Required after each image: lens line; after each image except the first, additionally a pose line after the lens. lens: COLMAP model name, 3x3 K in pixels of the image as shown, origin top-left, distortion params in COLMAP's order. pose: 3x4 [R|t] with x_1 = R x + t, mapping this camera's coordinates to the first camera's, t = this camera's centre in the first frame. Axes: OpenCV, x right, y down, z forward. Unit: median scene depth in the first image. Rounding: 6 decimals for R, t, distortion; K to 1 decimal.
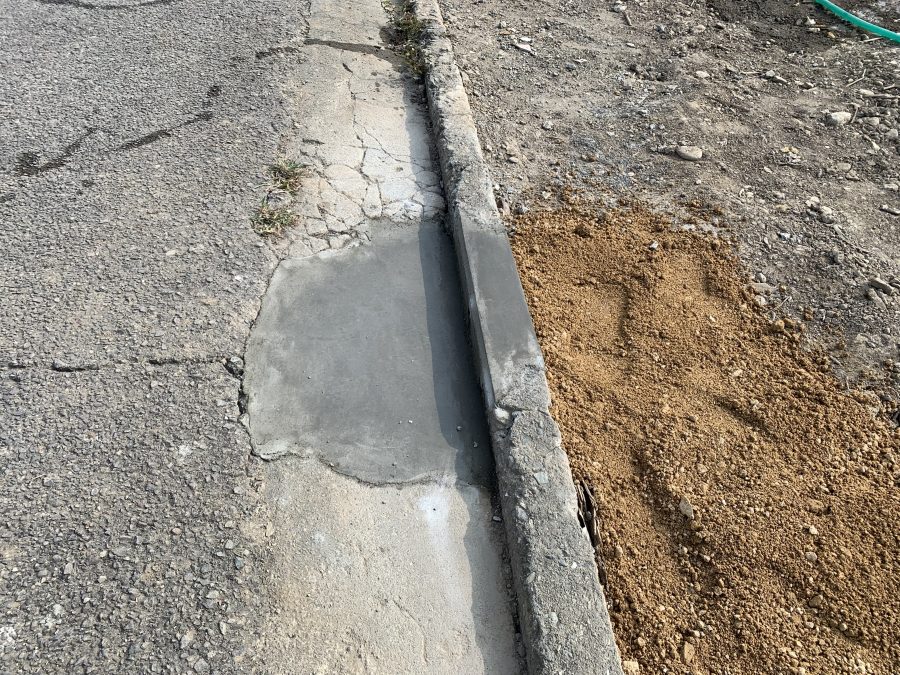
lens RADIAL K [[681.8, 0, 450.0], [0, 681.8, 337.5], [0, 0, 1]] dist [0.029539, -0.010661]
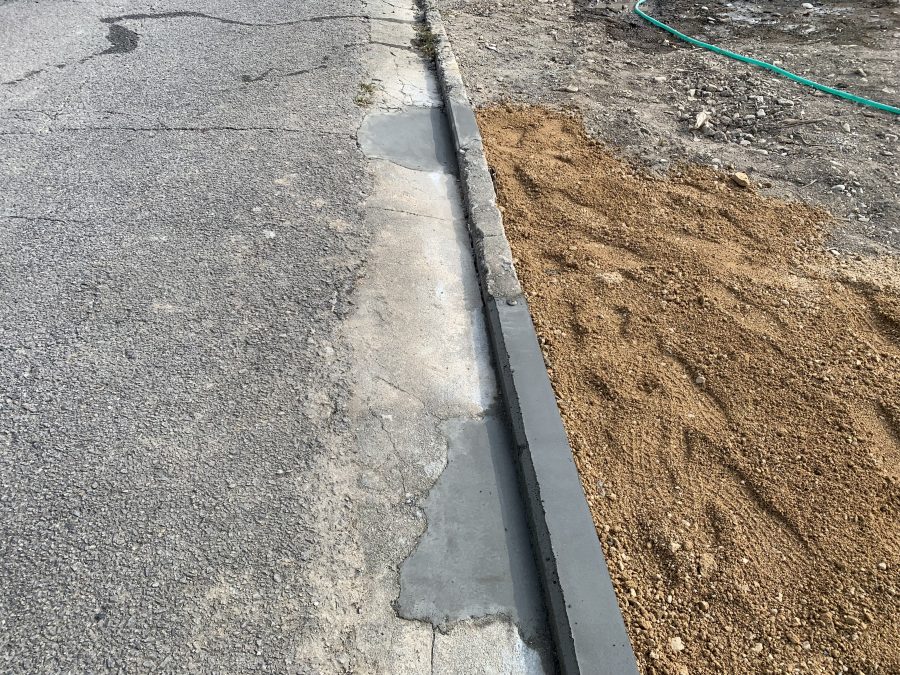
lens RADIAL K [[681.8, 0, 450.0], [0, 681.8, 337.5], [0, 0, 1]] dist [0.029539, -0.010661]
pose [[0.999749, 0.013236, -0.018089, 0.058599], [-0.015120, 0.994000, -0.108326, 0.722642], [0.016547, 0.108572, 0.993951, -0.954340]]
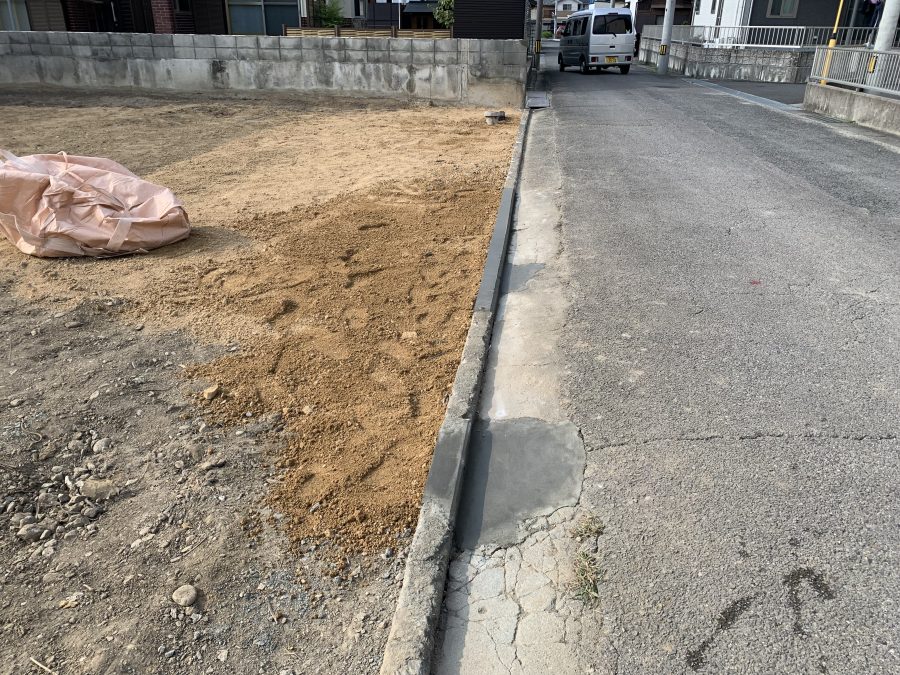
lens RADIAL K [[681.8, 0, 450.0], [0, 681.8, 337.5], [0, 0, 1]] dist [0.029539, -0.010661]
pose [[-0.974885, -0.109703, 0.193816, -0.194470], [0.136478, 0.393434, 0.909167, -1.436085], [-0.175992, 0.912784, -0.368581, 1.102087]]
